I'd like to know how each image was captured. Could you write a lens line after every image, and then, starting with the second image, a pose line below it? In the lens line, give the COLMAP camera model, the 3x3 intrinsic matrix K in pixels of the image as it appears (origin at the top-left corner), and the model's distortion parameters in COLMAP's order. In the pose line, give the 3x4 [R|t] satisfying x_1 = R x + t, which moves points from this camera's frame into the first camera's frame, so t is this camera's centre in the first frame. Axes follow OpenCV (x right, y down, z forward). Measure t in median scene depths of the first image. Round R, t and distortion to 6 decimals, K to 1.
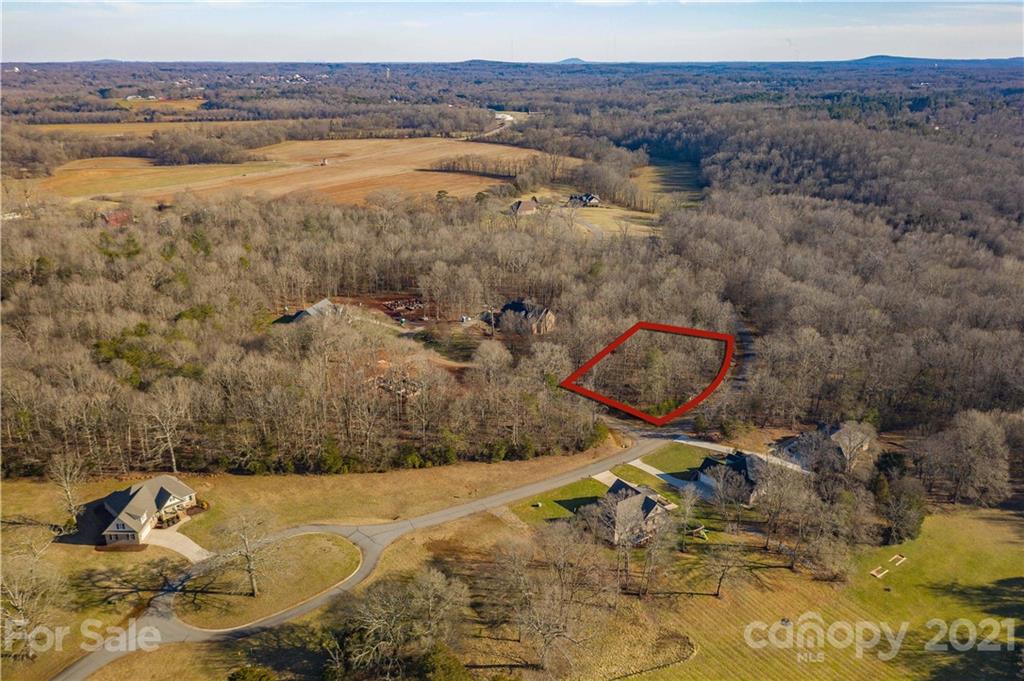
lens RADIAL K [[809.6, 0, 512.0], [0, 809.6, 340.5], [0, 0, 1]] dist [0.007035, 0.011727]
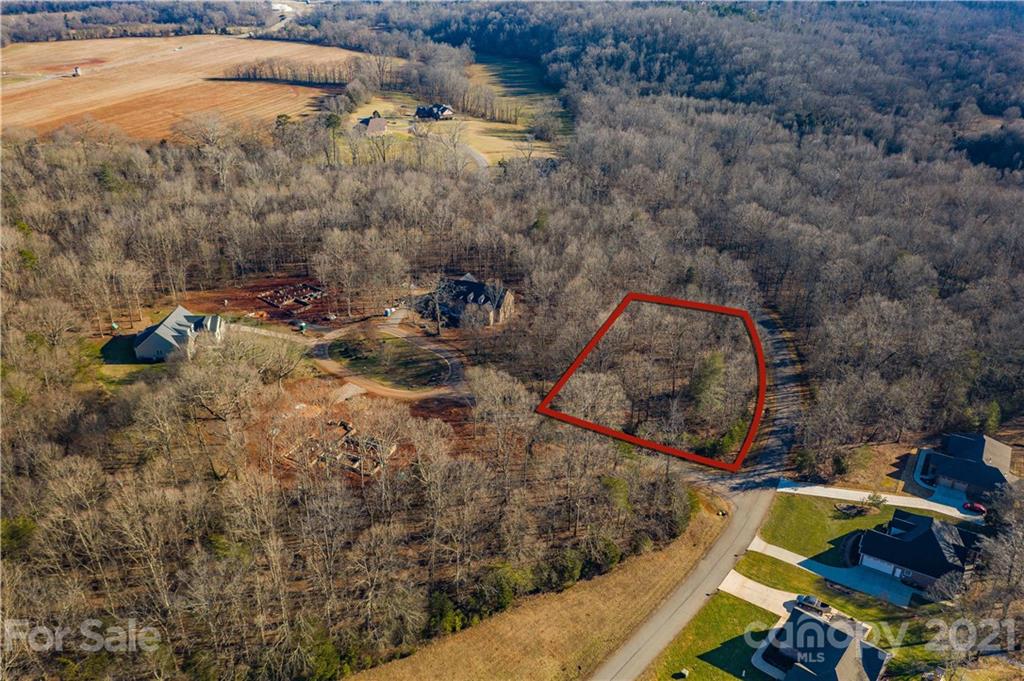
lens RADIAL K [[809.6, 0, 512.0], [0, 809.6, 340.5], [0, 0, 1]] dist [0.007035, 0.011727]
pose [[0.961830, -0.117564, 0.247108, -0.064313], [0.086063, 0.987148, 0.134657, -0.042576], [-0.259763, -0.108251, 0.959586, 0.137737]]
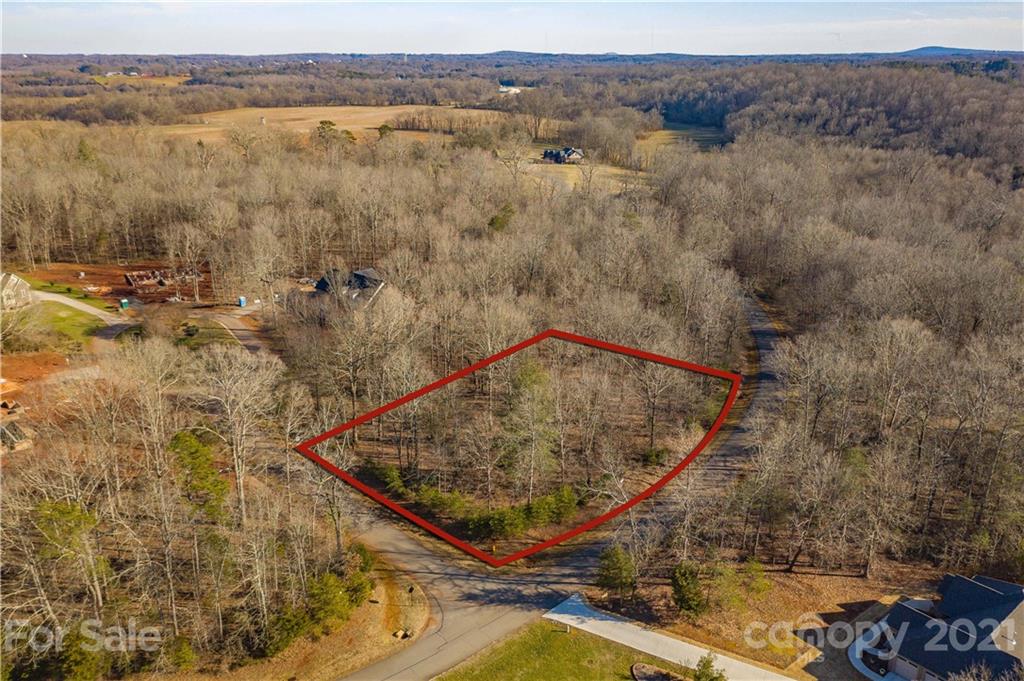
lens RADIAL K [[825.6, 0, 512.0], [0, 825.6, 340.5], [0, 0, 1]] dist [0.011845, 0.004099]
pose [[0.999130, 0.010205, -0.040426, 0.069635], [-0.010290, 0.999945, -0.001882, -0.000352], [0.040405, 0.002296, 0.999181, 0.217885]]
